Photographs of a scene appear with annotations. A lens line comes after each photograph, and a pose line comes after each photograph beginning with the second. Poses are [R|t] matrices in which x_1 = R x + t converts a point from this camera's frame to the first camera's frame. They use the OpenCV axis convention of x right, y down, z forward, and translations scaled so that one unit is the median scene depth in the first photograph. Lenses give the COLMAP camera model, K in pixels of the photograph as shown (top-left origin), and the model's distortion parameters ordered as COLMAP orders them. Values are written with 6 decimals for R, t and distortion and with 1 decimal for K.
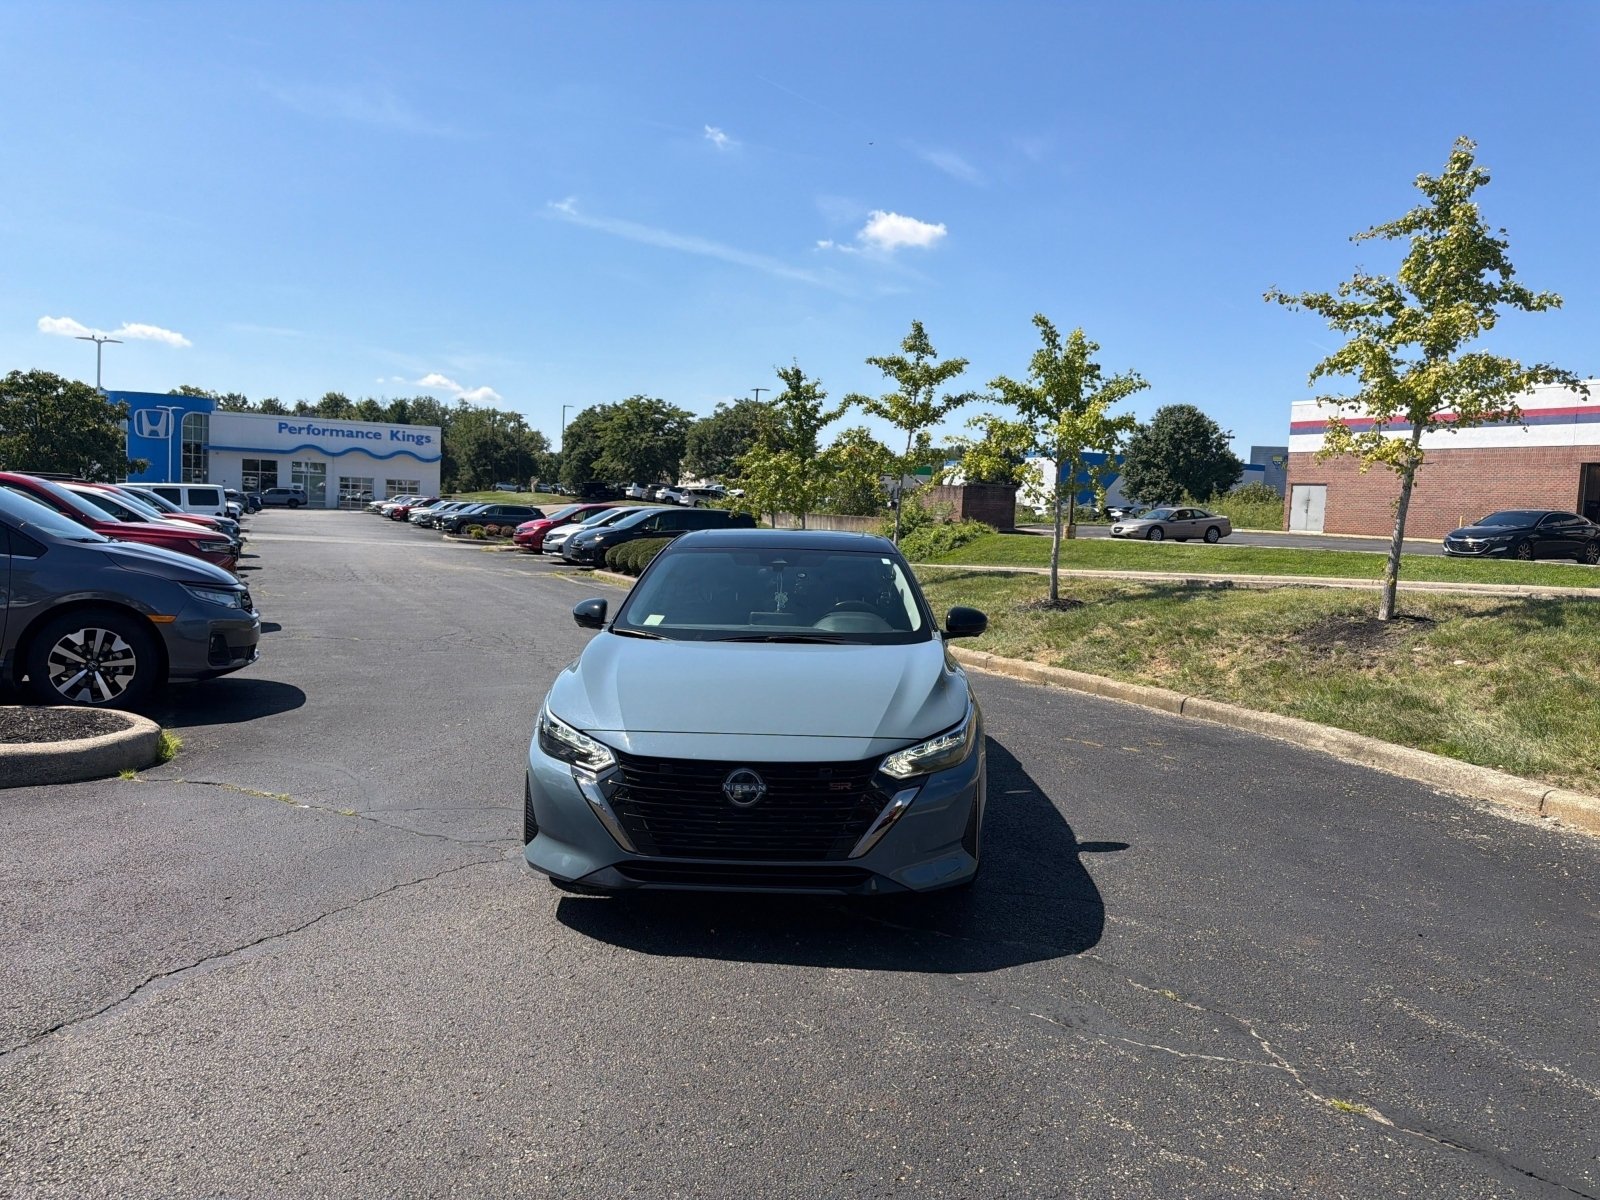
lens RADIAL K [[1125.4, 0, 807.6], [0, 1125.4, 593.3], [0, 0, 1]] dist [0.126554, -0.193392]
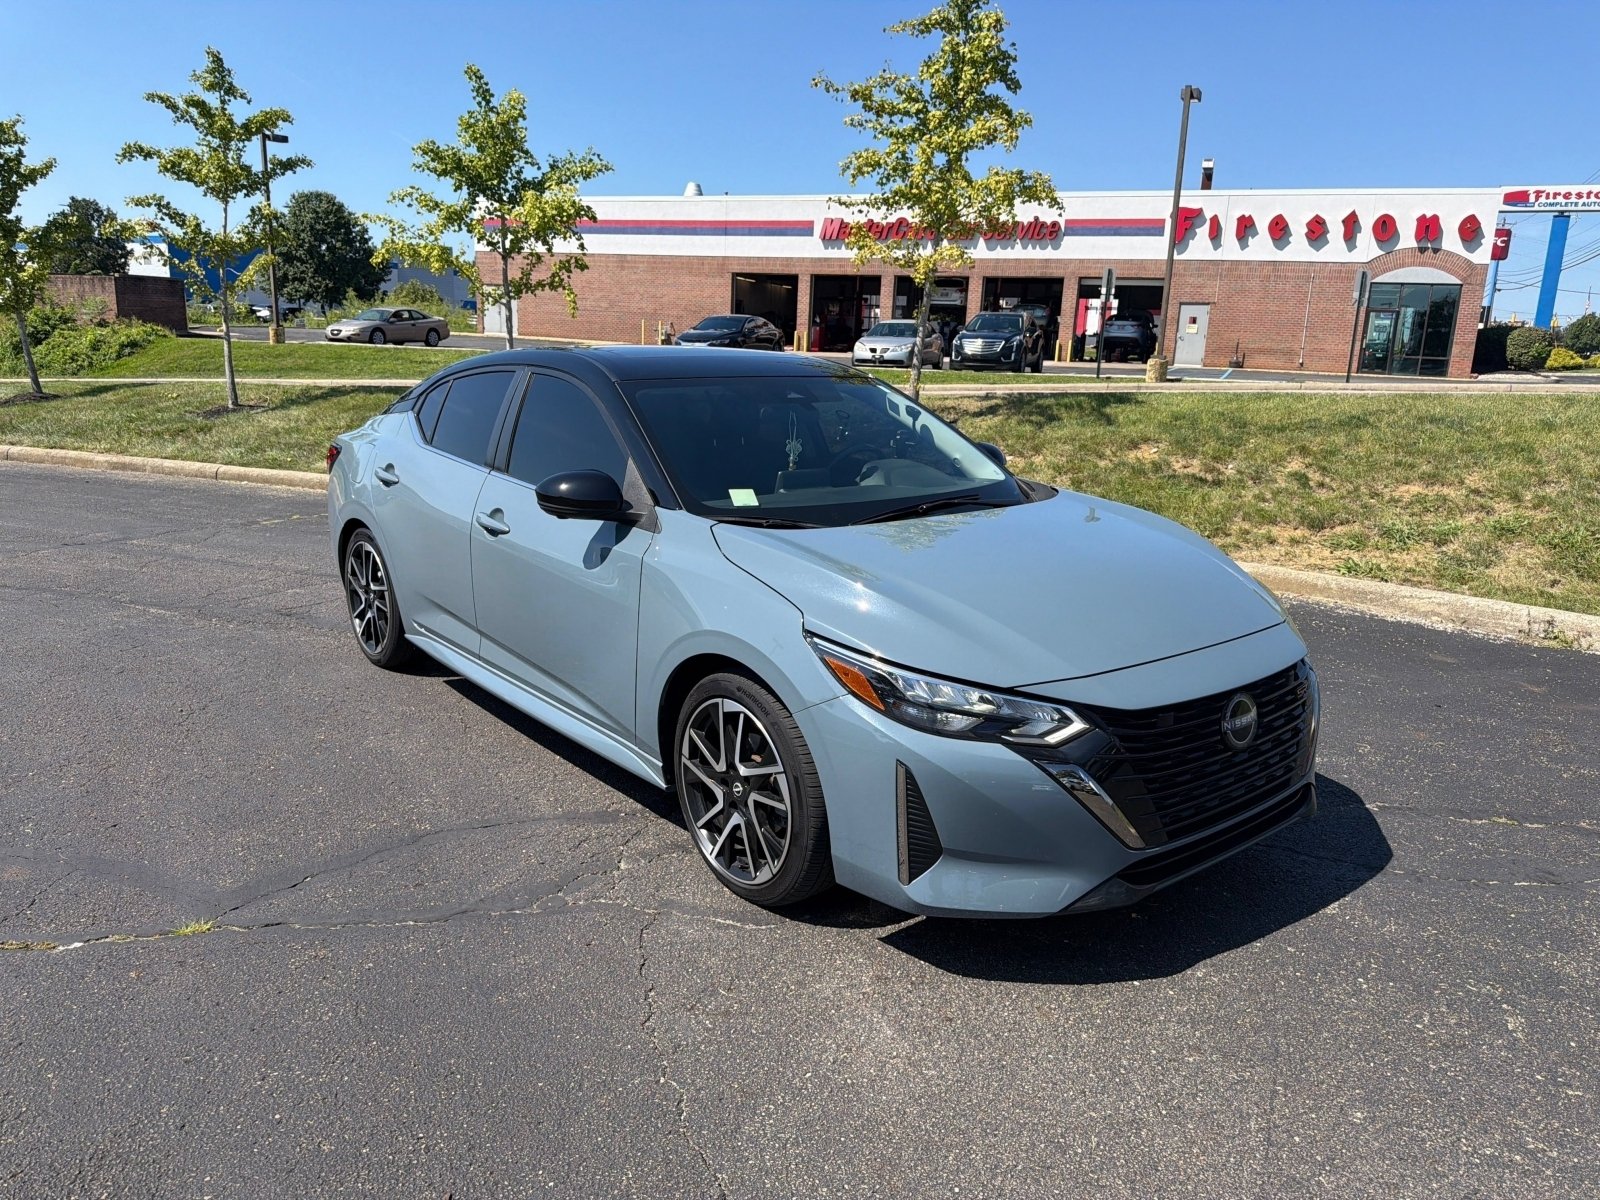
lens RADIAL K [[1131.3, 0, 790.9], [0, 1131.3, 609.8], [0, 0, 1]] dist [0.056623, -0.073580]
pose [[0.748897, -0.164455, 0.641956, -0.133434], [0.044212, 0.978959, 0.199212, -0.009812], [-0.661210, -0.120807, 0.740410, 0.122186]]
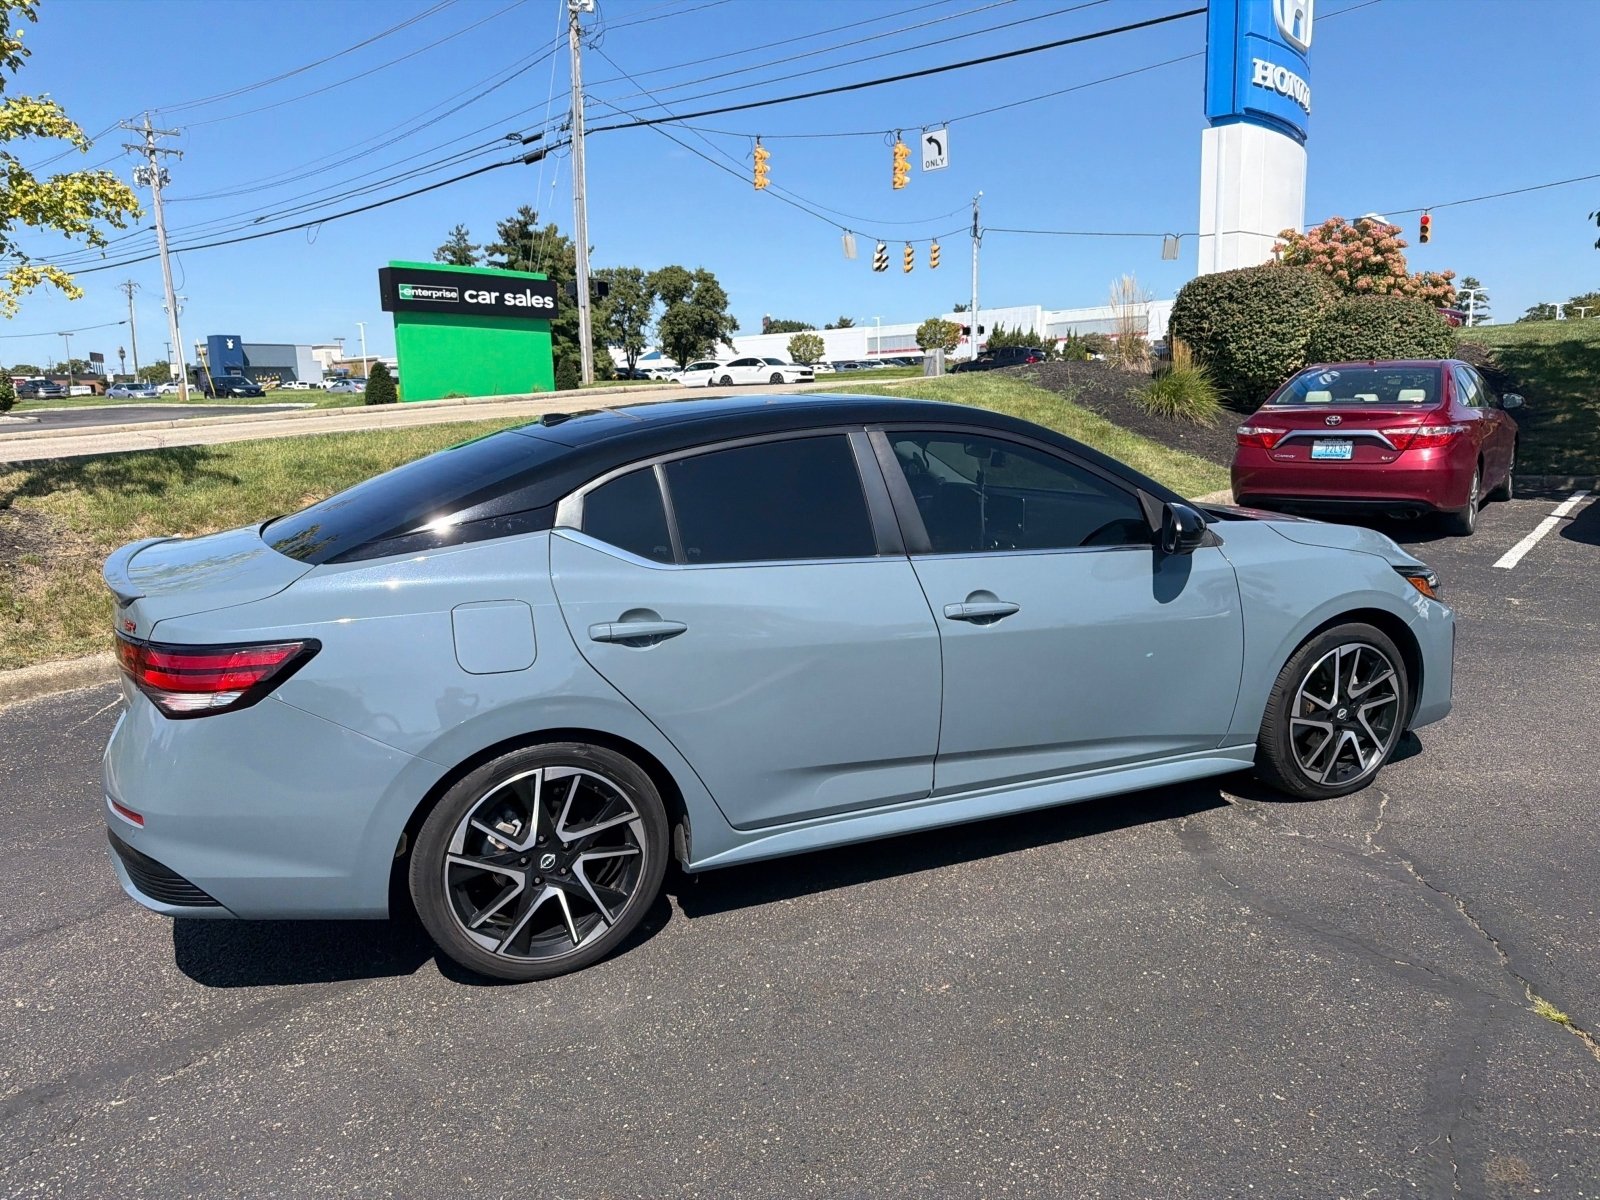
lens RADIAL K [[1125.8, 0, 791.0], [0, 1125.8, 604.9], [0, 0, 1]] dist [0.109903, -0.170256]
pose [[-0.436594, -0.194402, 0.878404, -0.170578], [0.077399, 0.964638, 0.251956, -0.029942], [-0.896323, 0.177991, -0.406109, 0.381667]]
